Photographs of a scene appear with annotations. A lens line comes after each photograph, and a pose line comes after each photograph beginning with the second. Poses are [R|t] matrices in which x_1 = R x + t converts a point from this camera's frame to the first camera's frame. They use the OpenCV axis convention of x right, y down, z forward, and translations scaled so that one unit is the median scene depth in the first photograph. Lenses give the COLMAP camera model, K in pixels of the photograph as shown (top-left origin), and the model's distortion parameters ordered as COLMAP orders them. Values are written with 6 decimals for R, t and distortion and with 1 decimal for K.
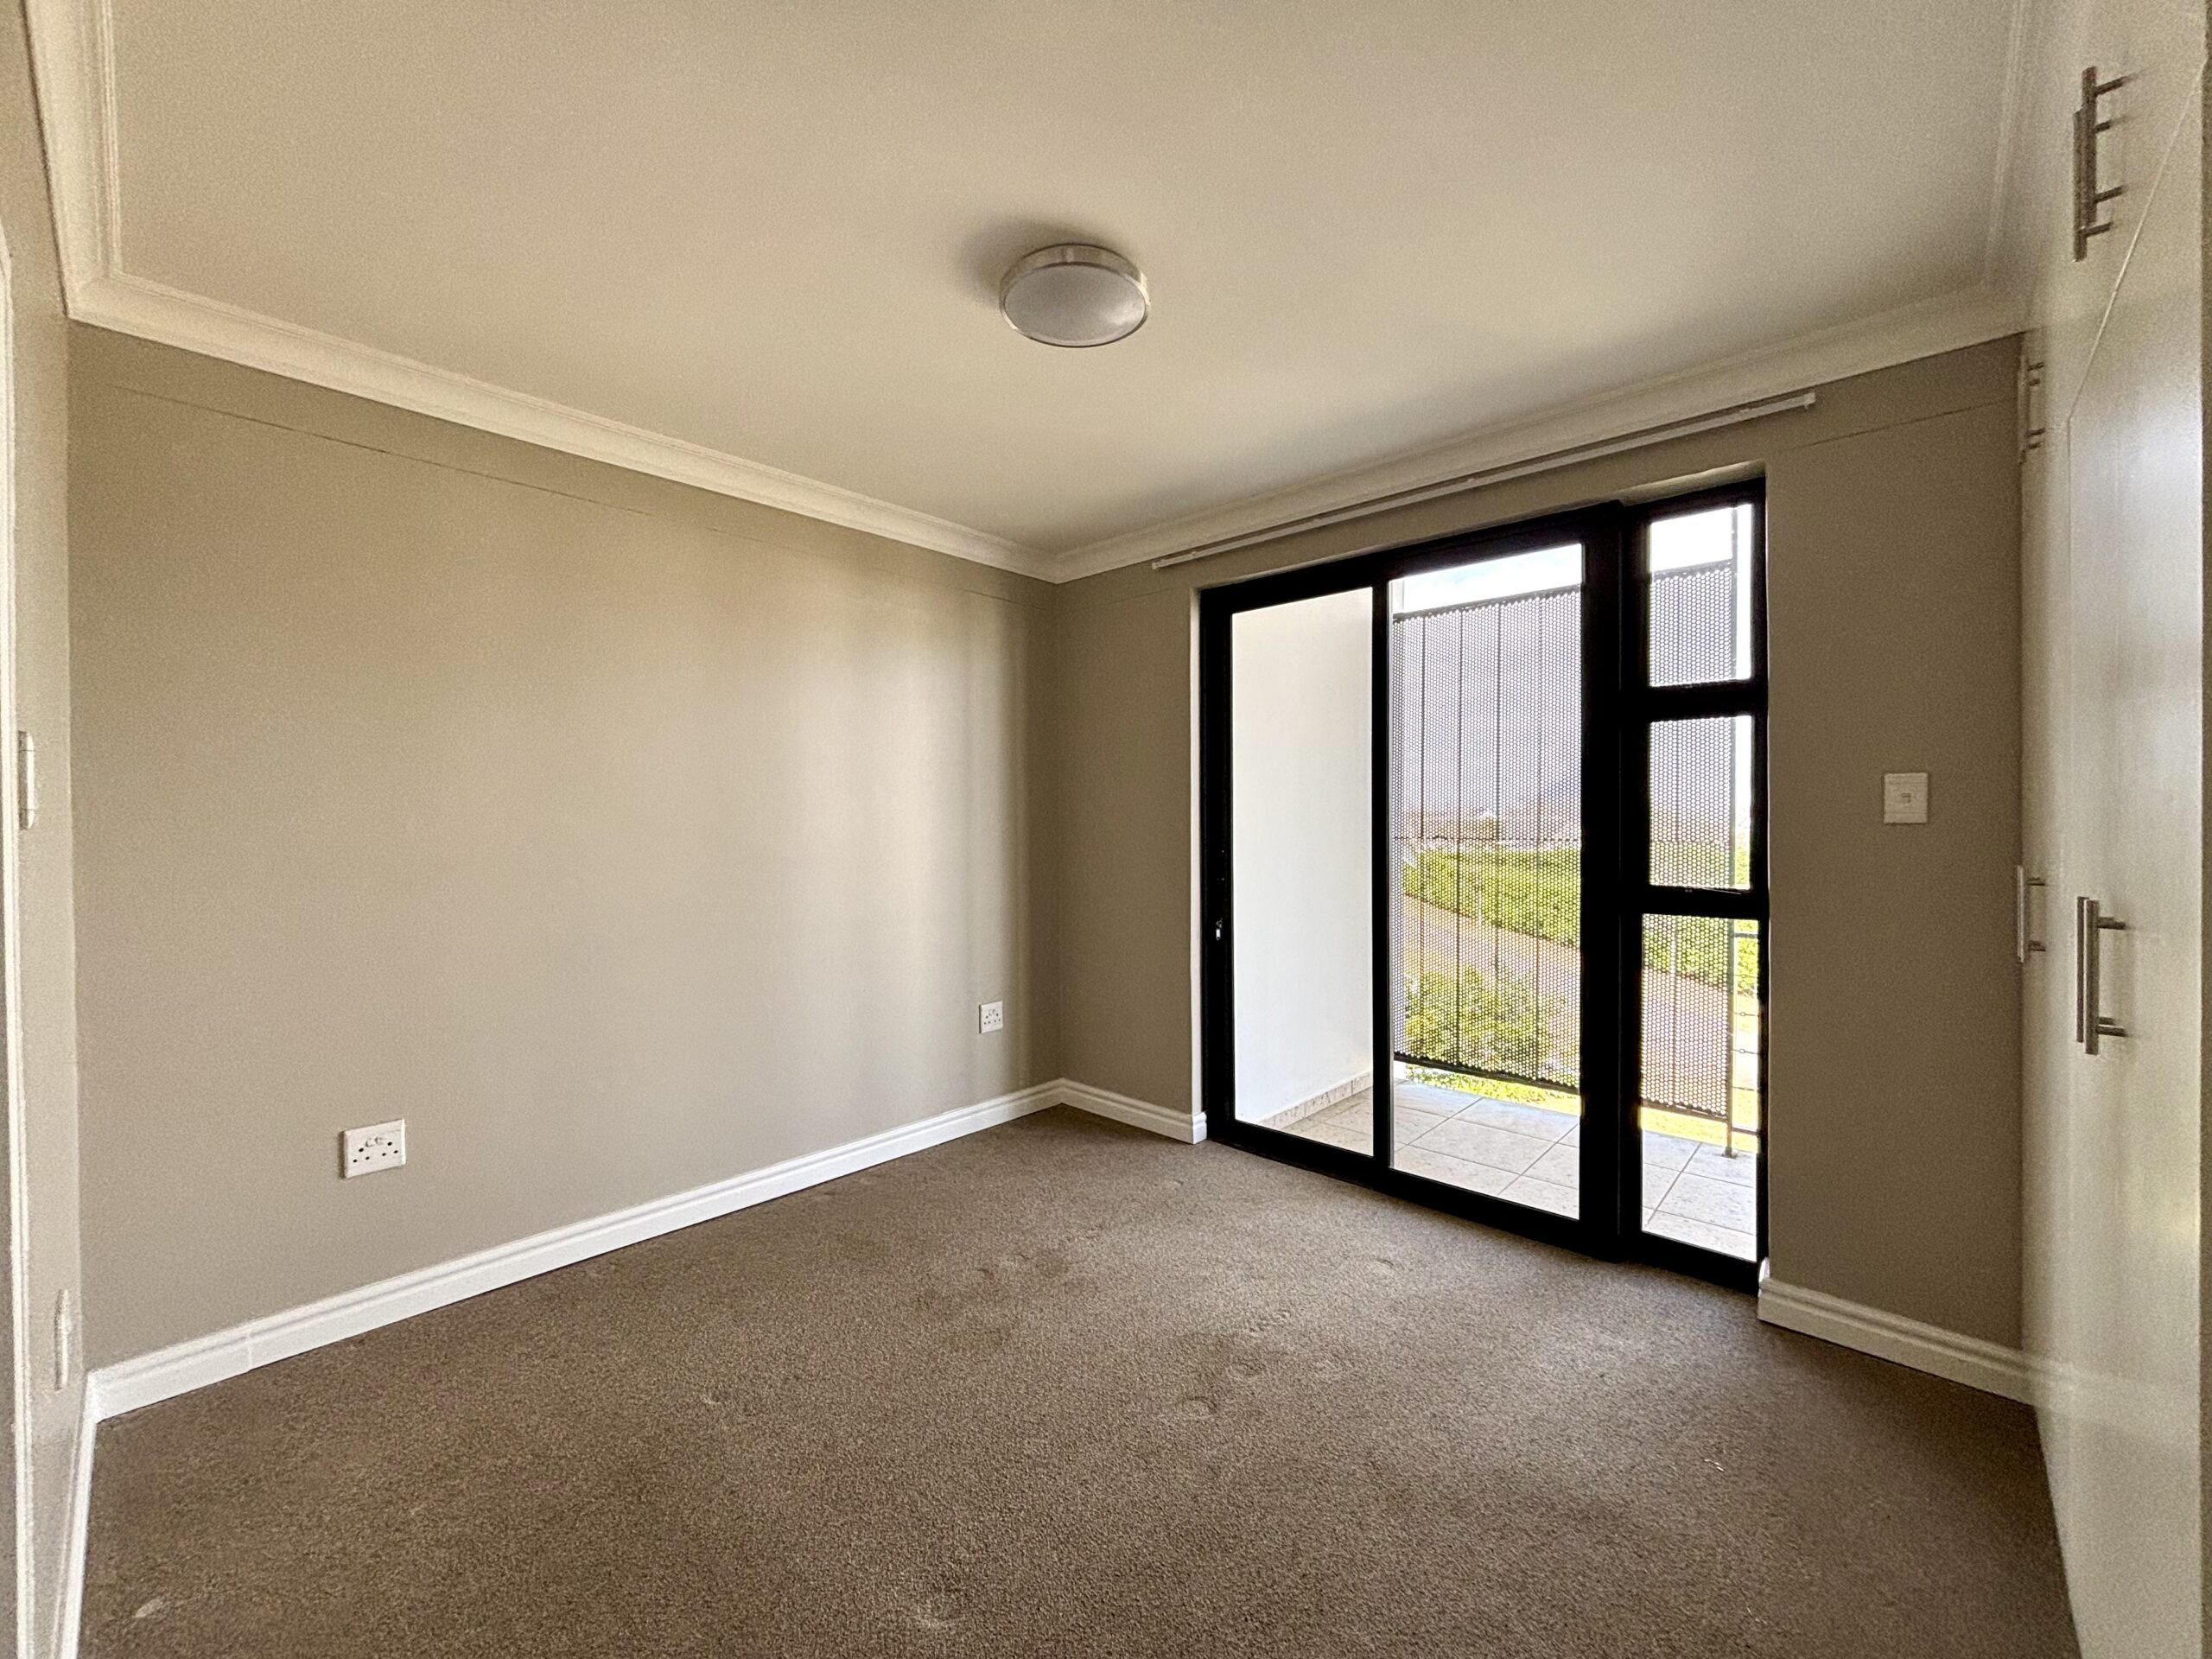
lens RADIAL K [[886.5, 0, 1104.4], [0, 886.5, 831.3], [0, 0, 1]] dist [0.007713, -0.003535]
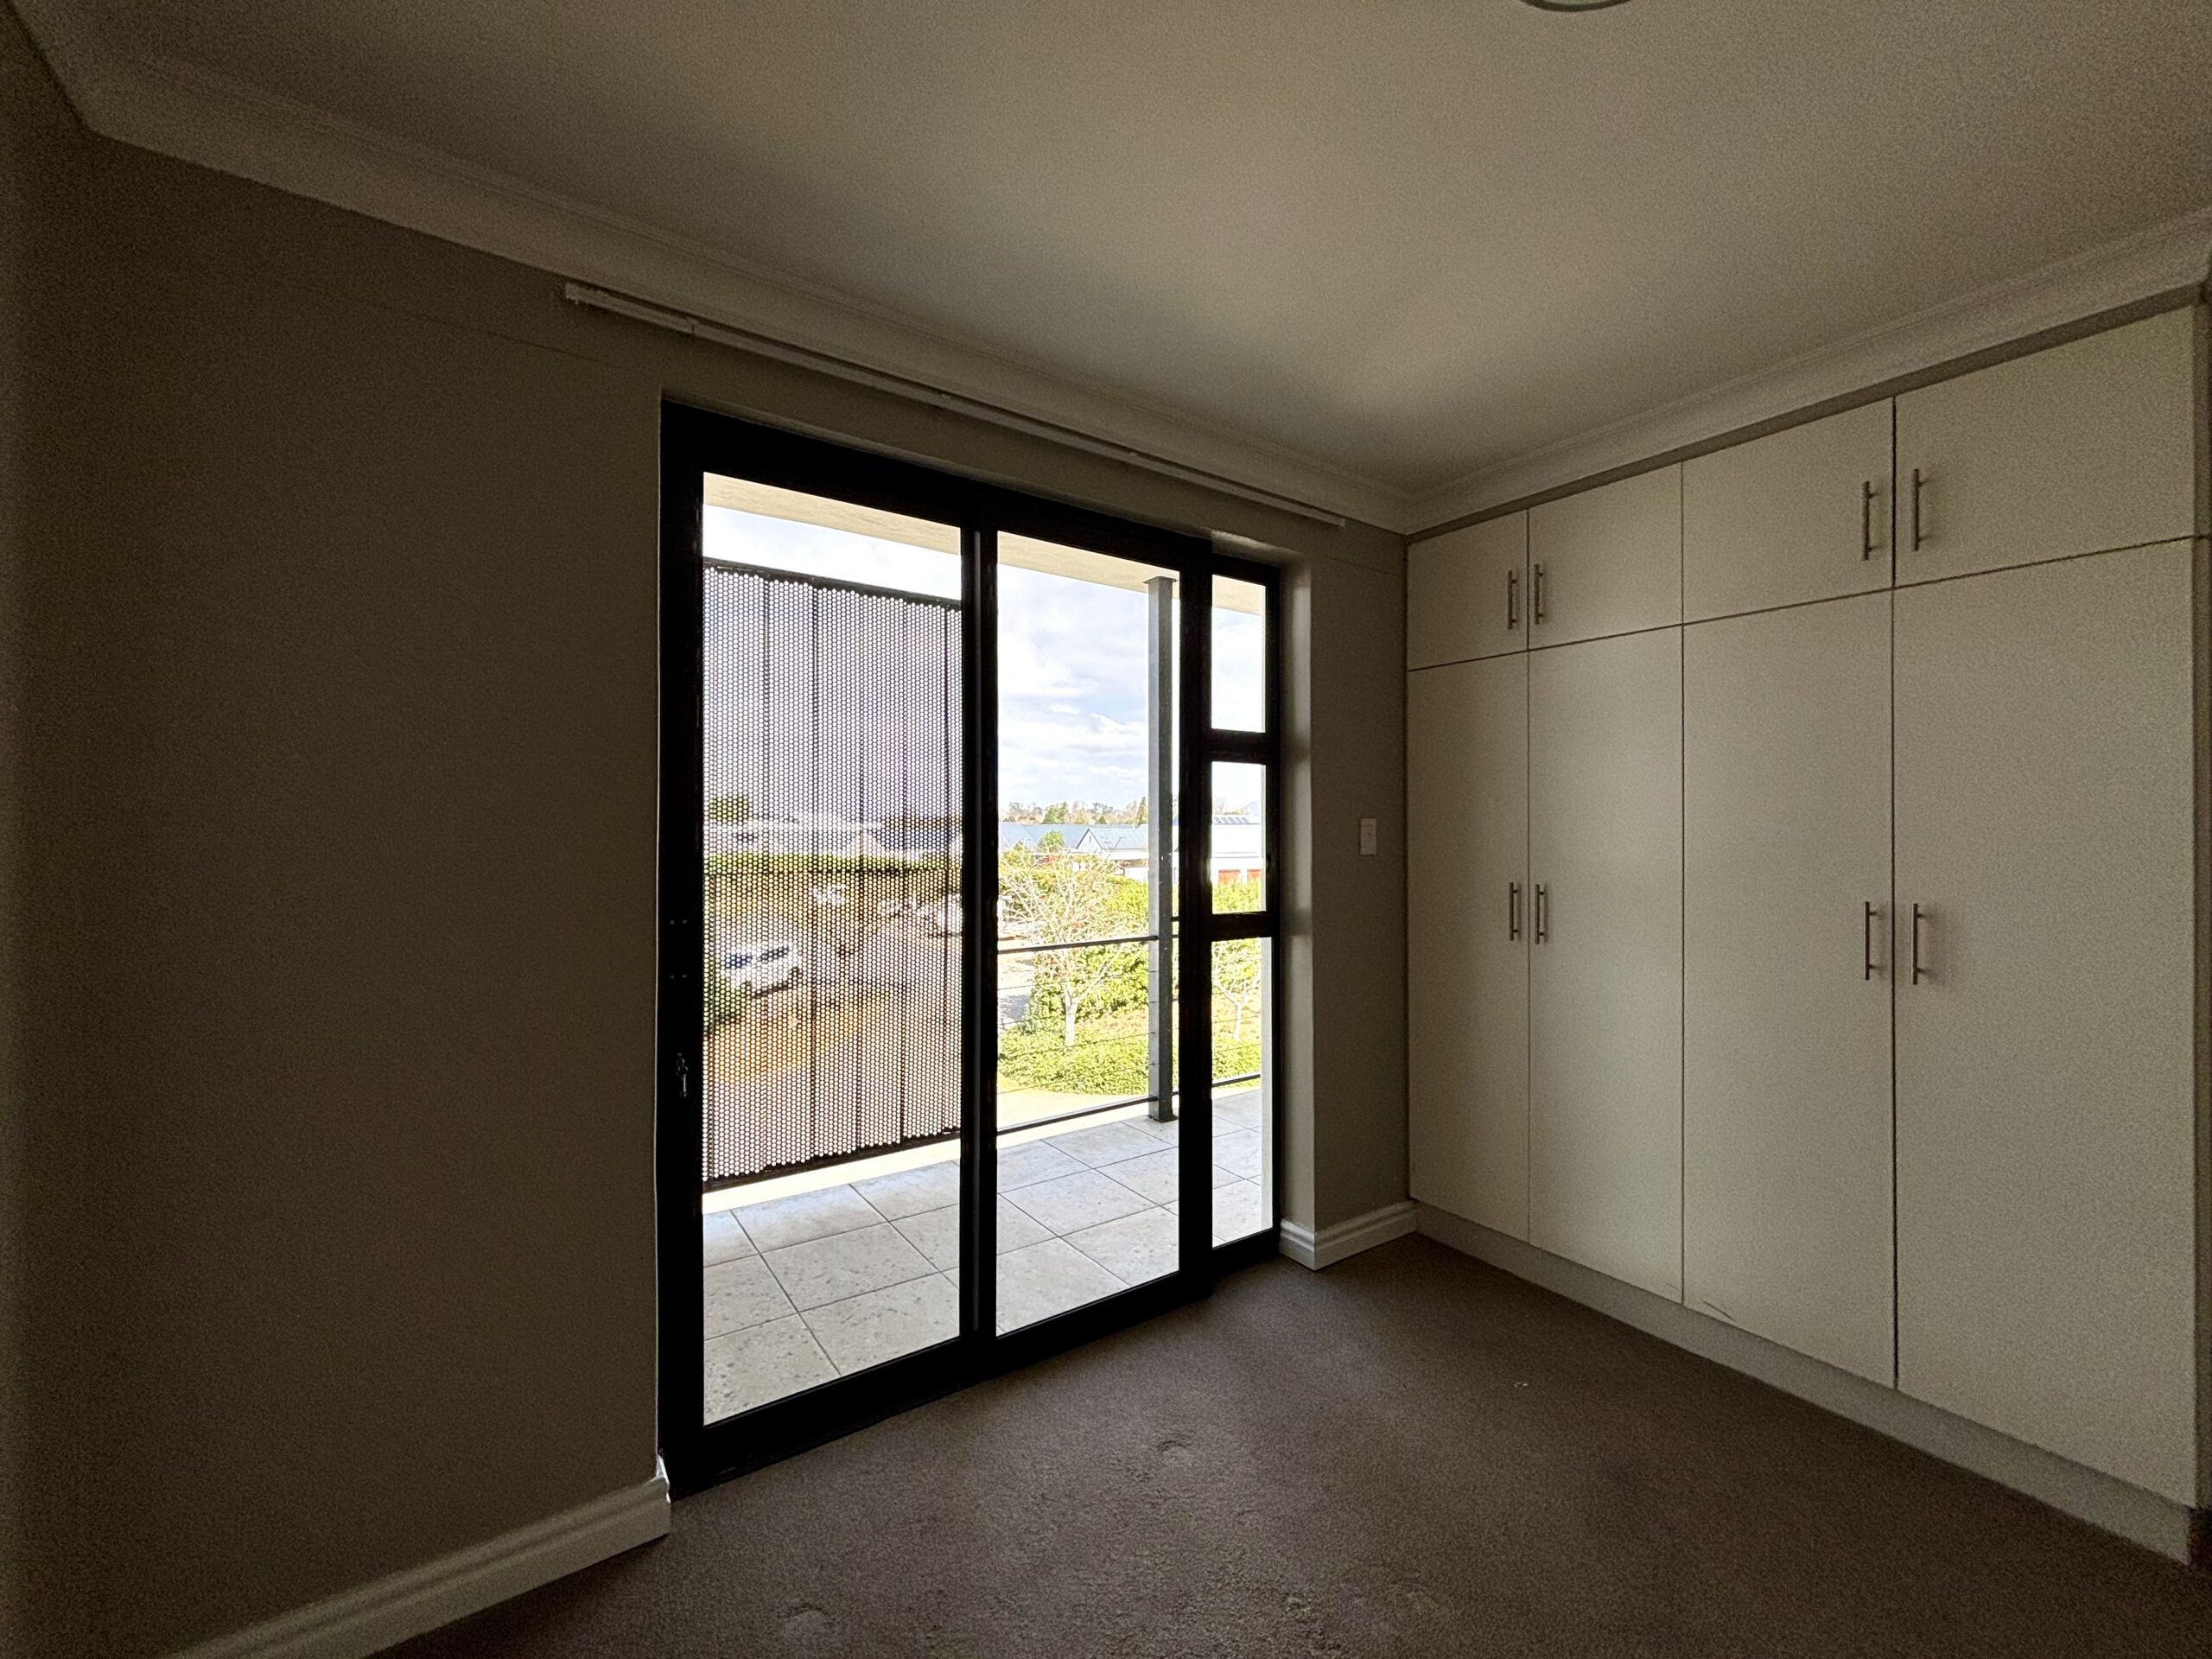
lens RADIAL K [[886.5, 0, 1099.8], [0, 886.5, 831.9], [0, 0, 1]] dist [0.007713, -0.003535]
pose [[0.224435, 0.009901, 0.974439, -0.436095], [0.012296, 0.999840, -0.012992, -0.025583], [-0.974412, 0.014898, 0.224277, 0.882387]]
